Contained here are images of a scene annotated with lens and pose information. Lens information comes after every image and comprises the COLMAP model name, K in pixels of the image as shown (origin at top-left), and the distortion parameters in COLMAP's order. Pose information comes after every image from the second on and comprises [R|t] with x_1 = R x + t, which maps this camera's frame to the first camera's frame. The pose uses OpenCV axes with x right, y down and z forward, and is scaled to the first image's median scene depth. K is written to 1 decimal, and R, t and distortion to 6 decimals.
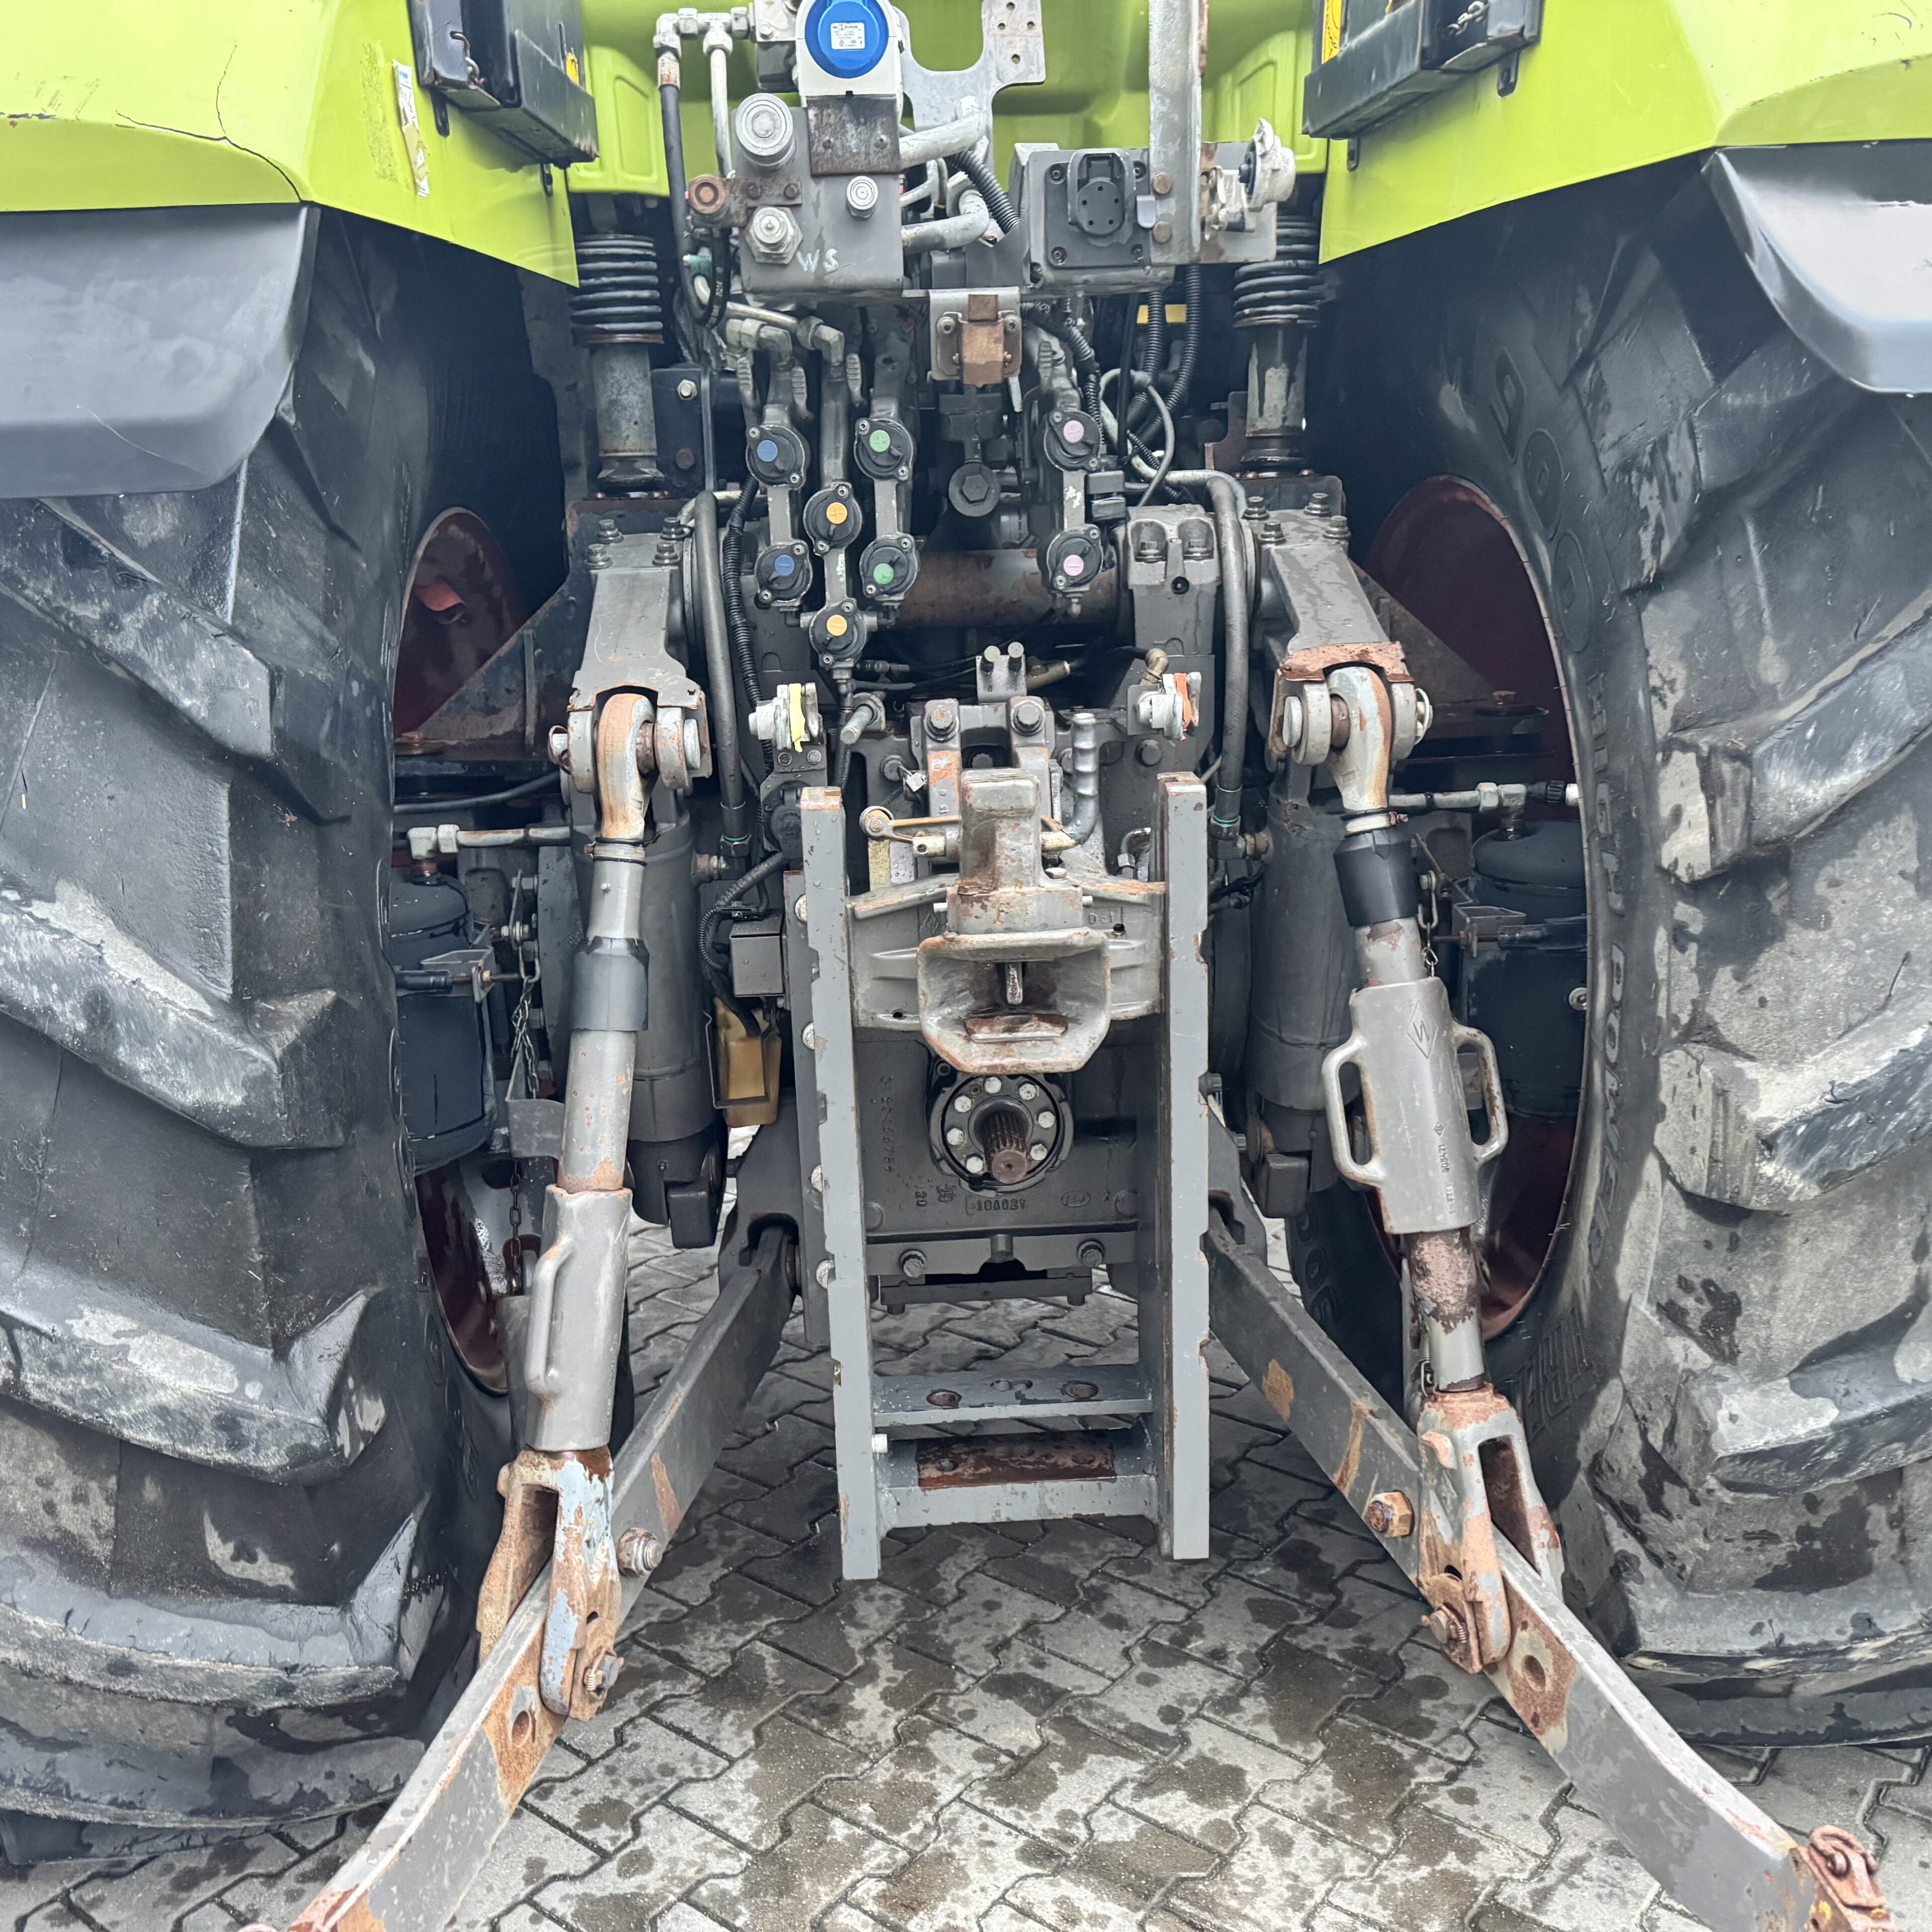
lens RADIAL K [[1828.6, 0, 967.1], [0, 1828.6, 964.3], [0, 0, 1]] dist [0.005785, 0.000000]
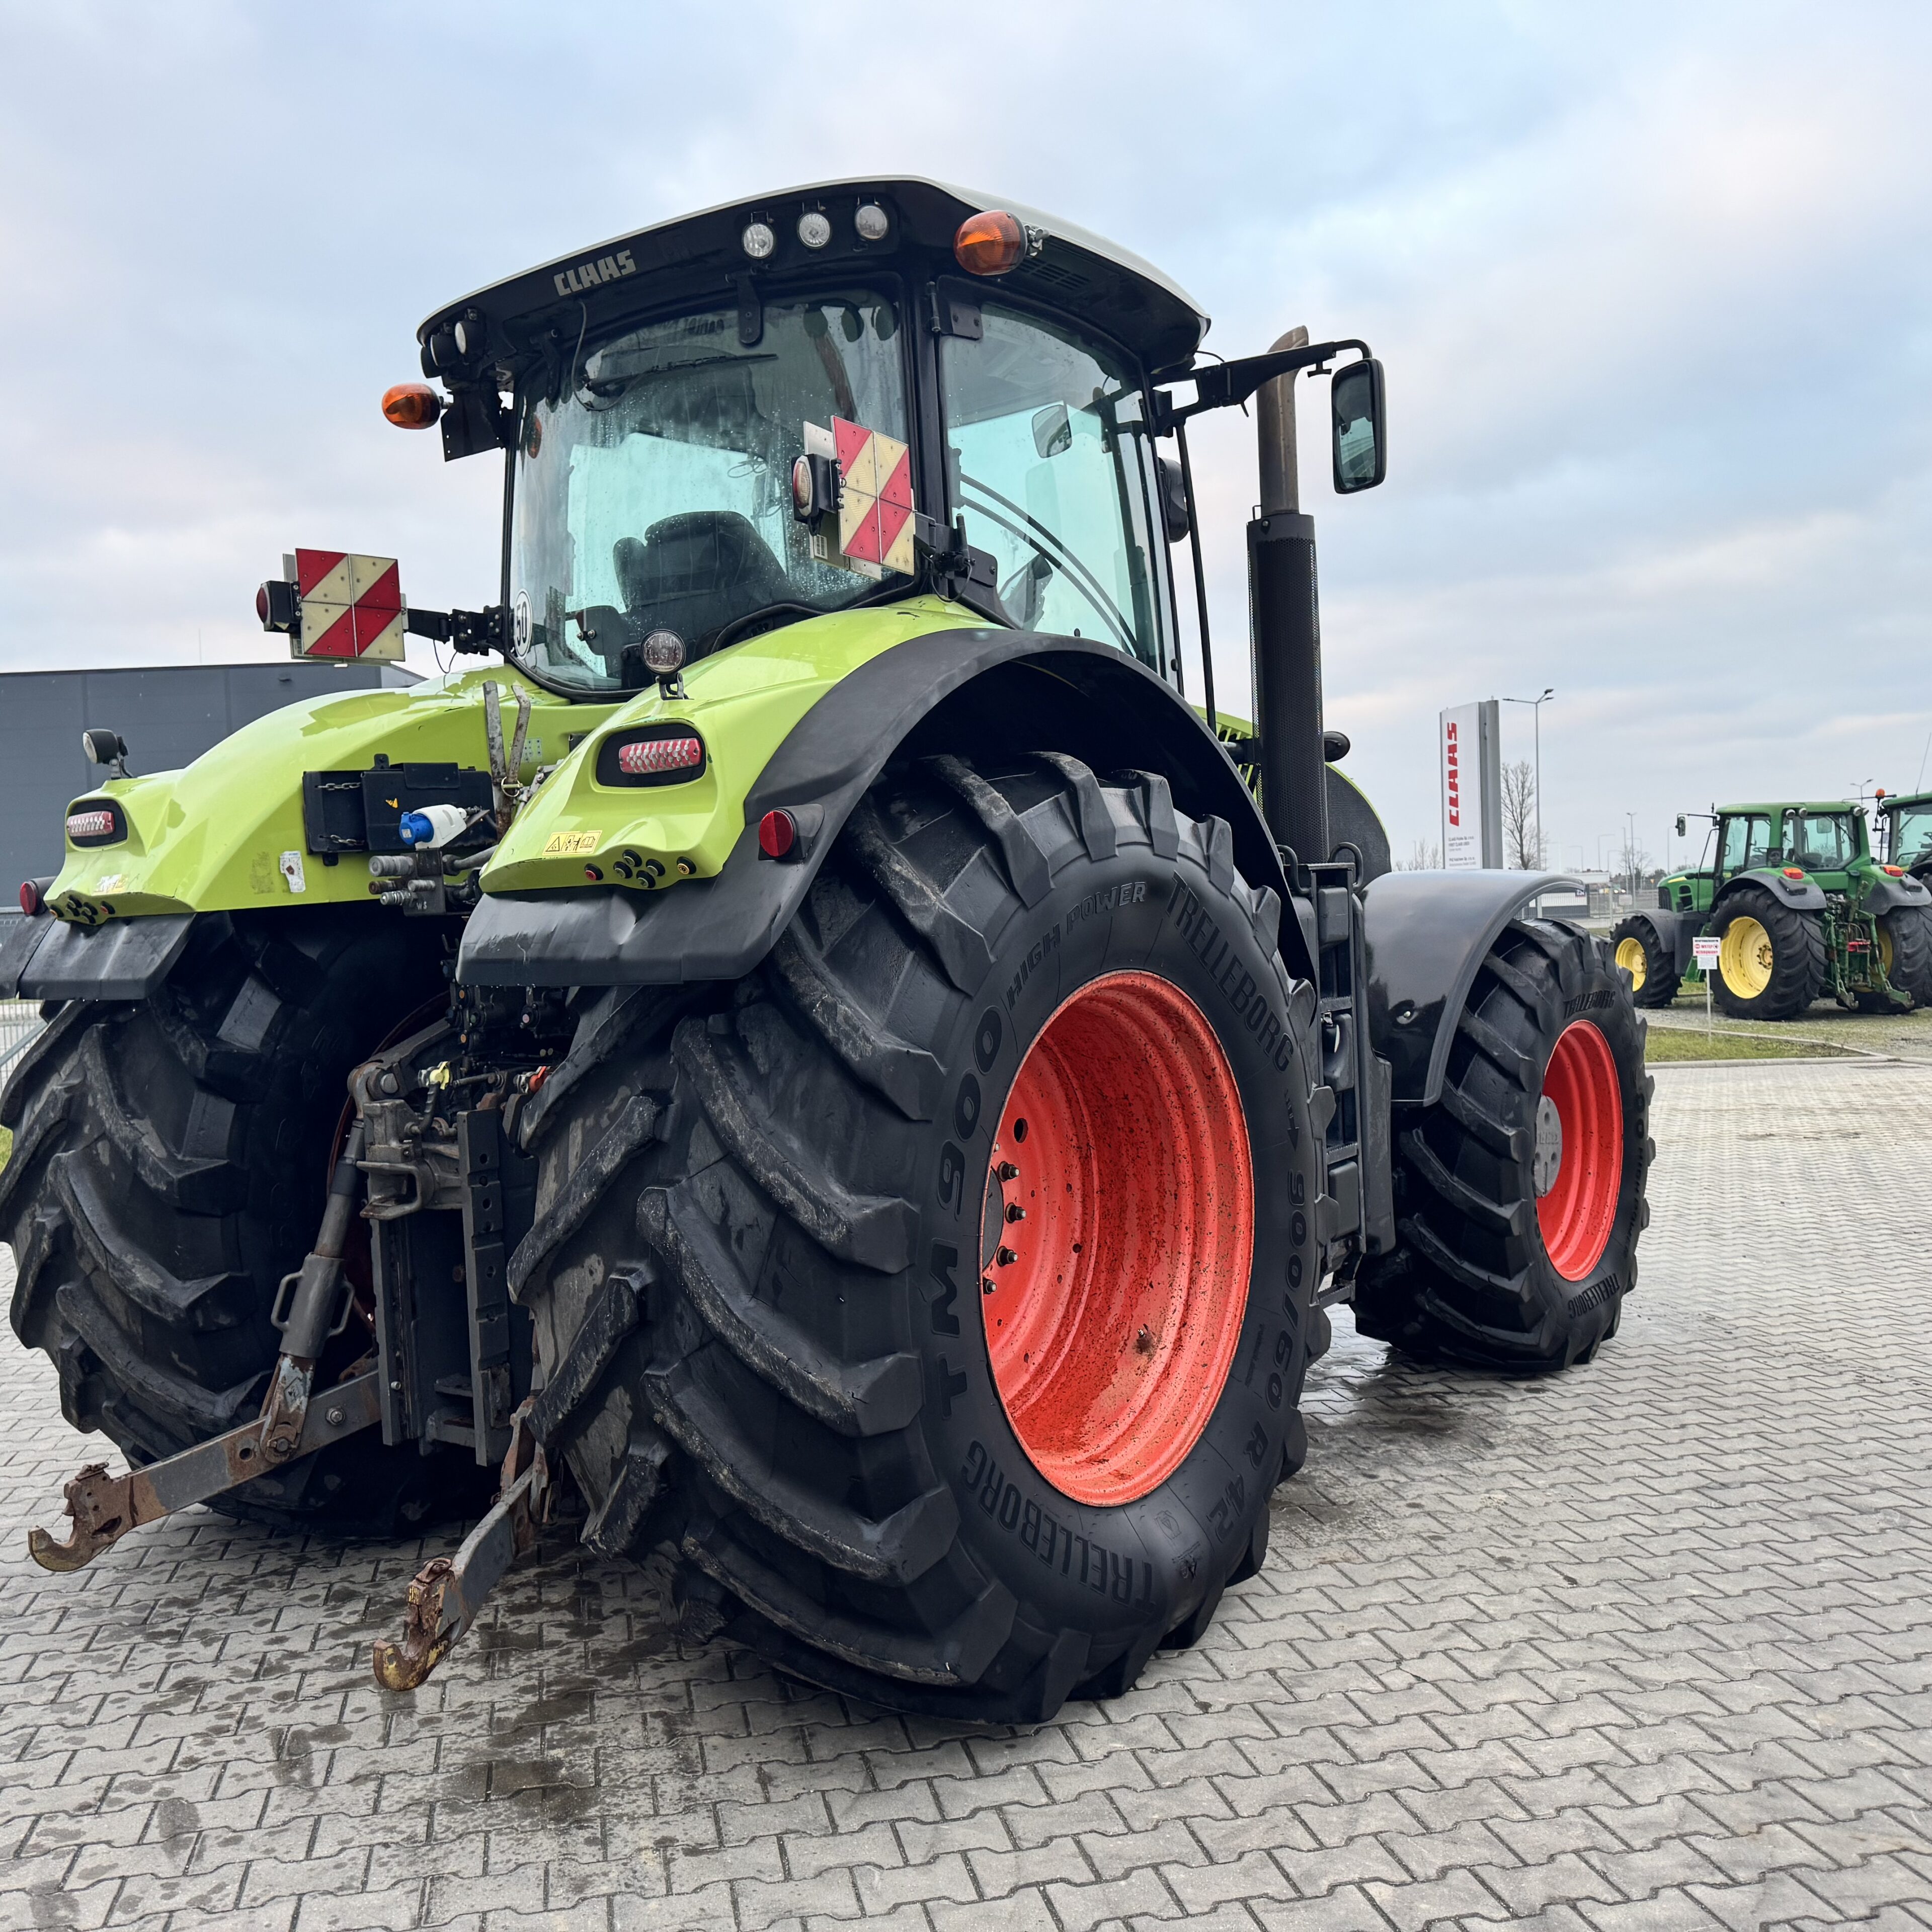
lens RADIAL K [[1828.6, 0, 963.7], [0, 1828.6, 946.2], [0, 0, 1]] dist [0.005785, 0.000000]
pose [[0.783960, 0.025833, -0.620274, 1.778404], [-0.143074, 0.979756, -0.140026, -0.060421], [0.604100, 0.198520, 0.771786, -0.445832]]
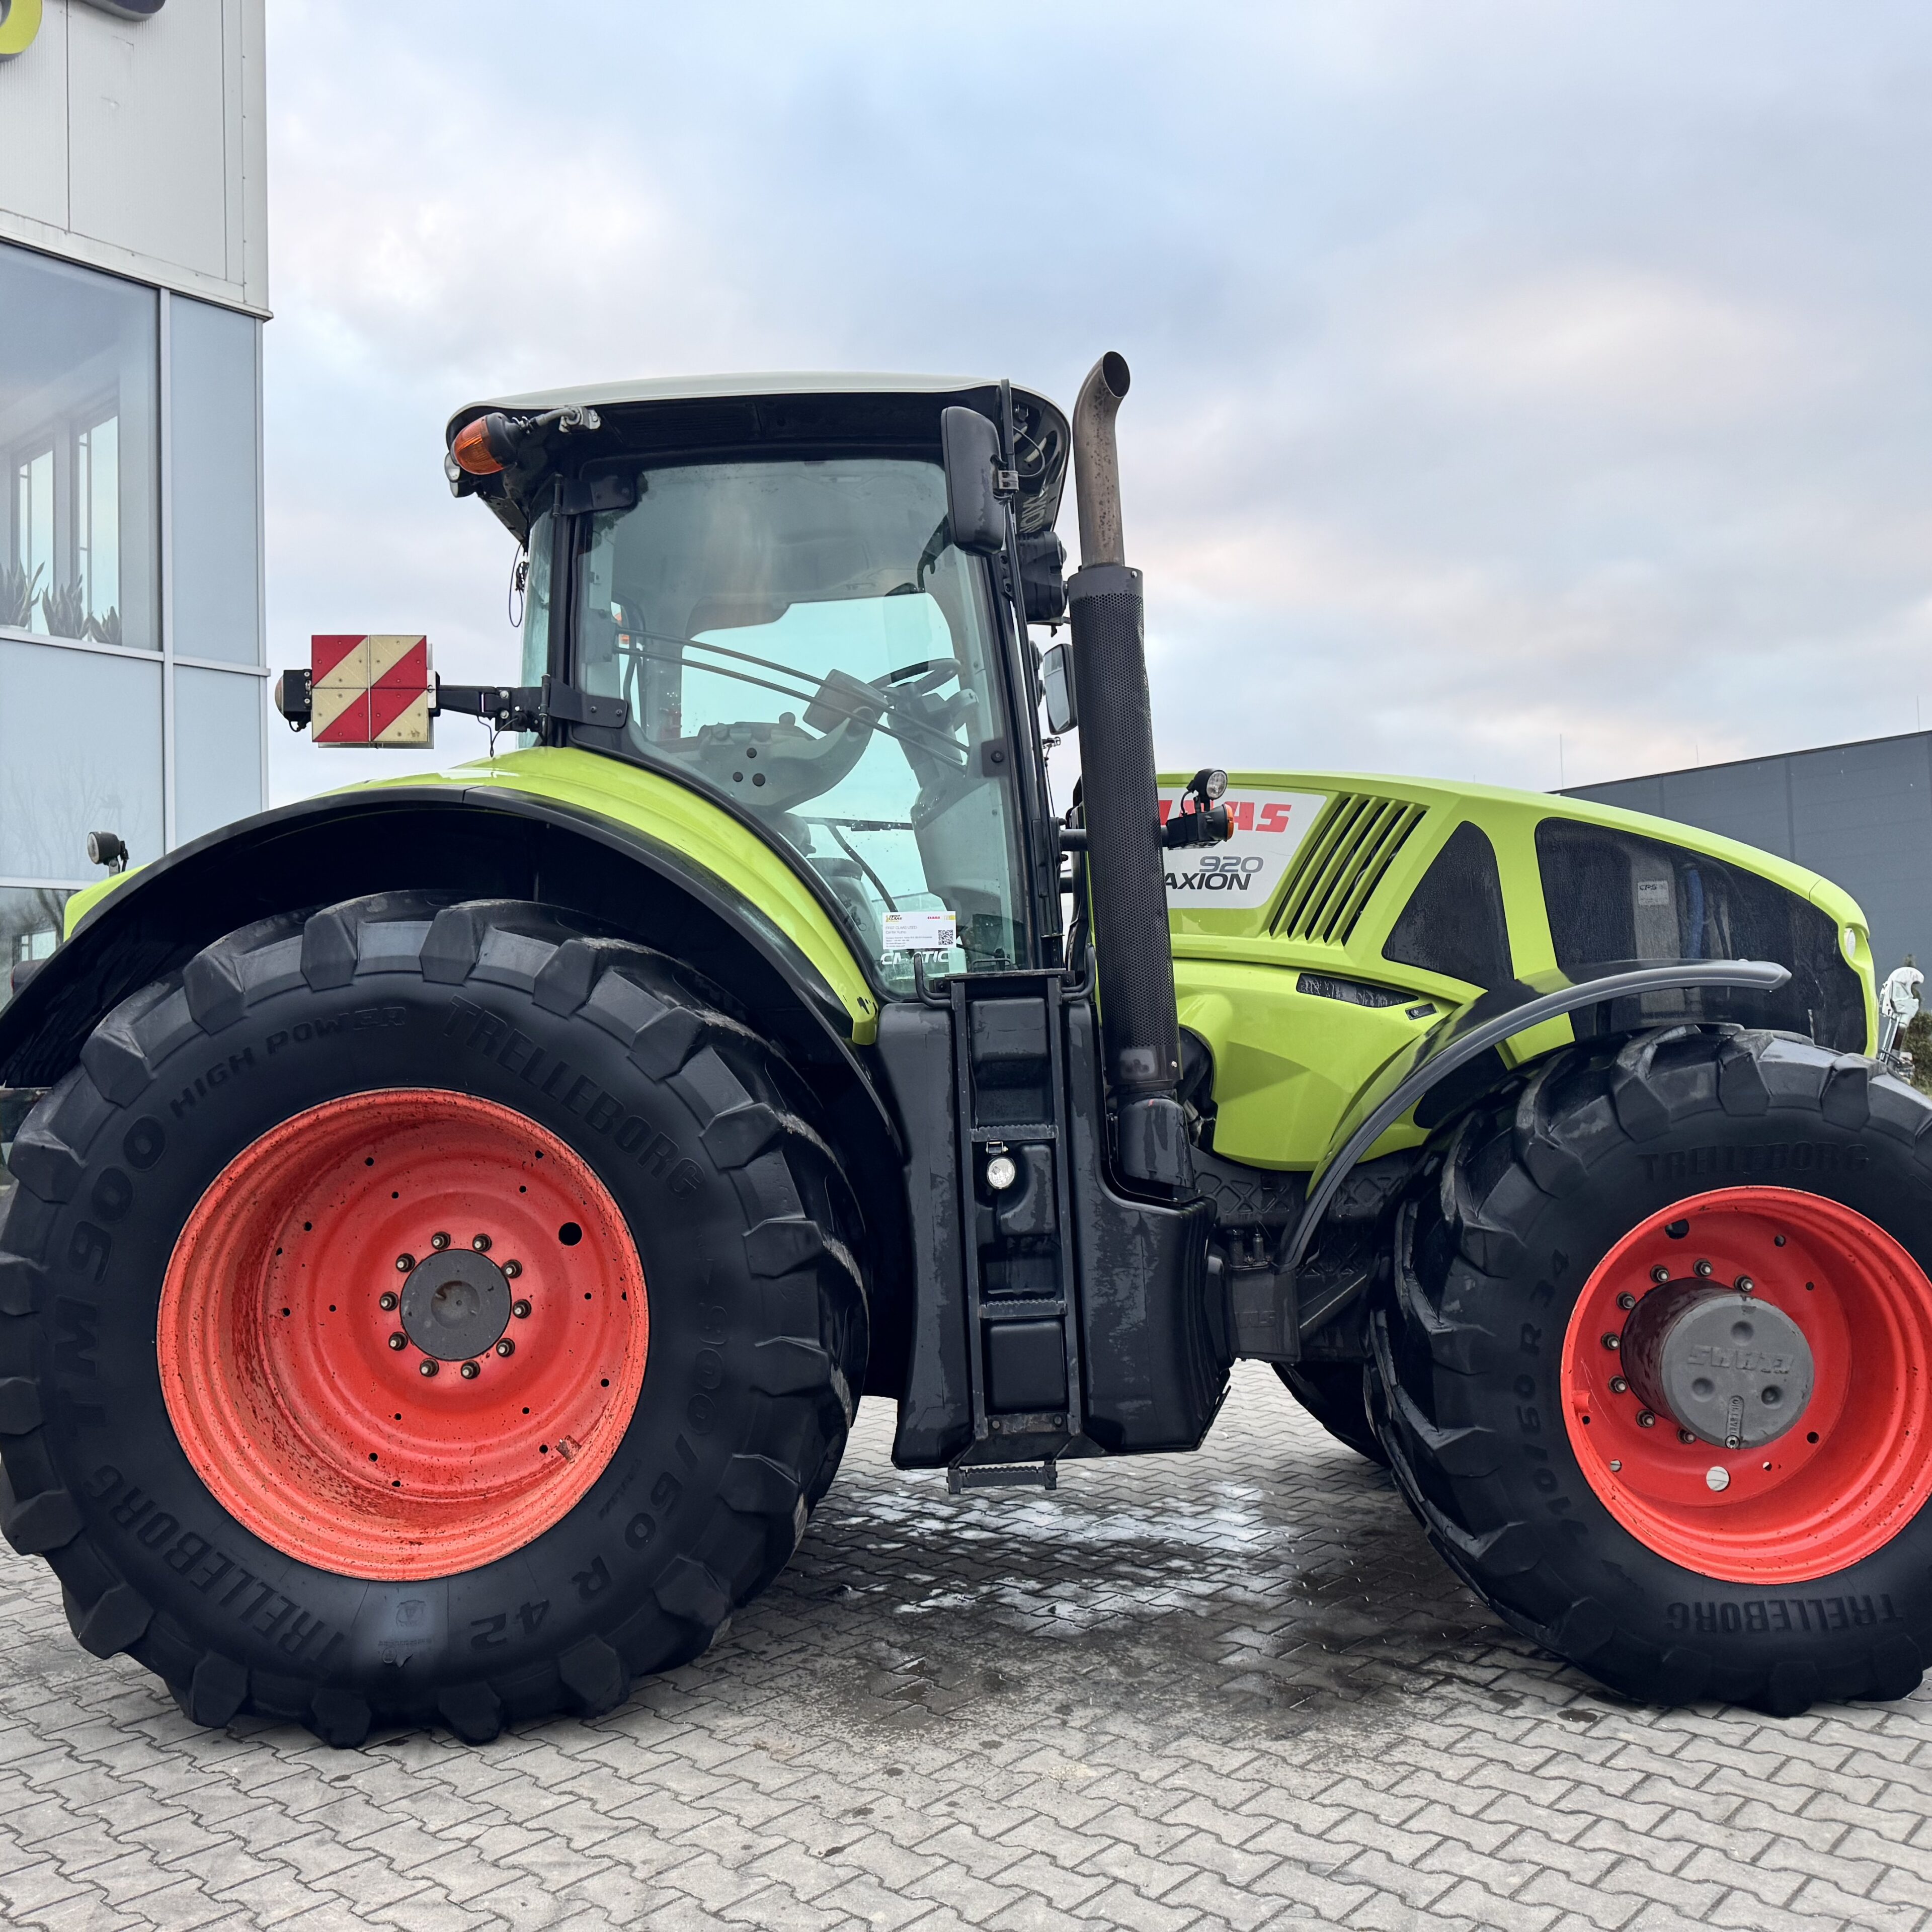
lens RADIAL K [[1828.6, 0, 964.4], [0, 1828.6, 959.1], [0, 0, 1]] dist [0.005785, 0.000000]
pose [[-0.043772, -0.010024, -0.998991, 2.817088], [-0.203916, 0.978988, -0.000889, -0.614853], [0.978009, 0.203672, -0.044896, 1.888206]]
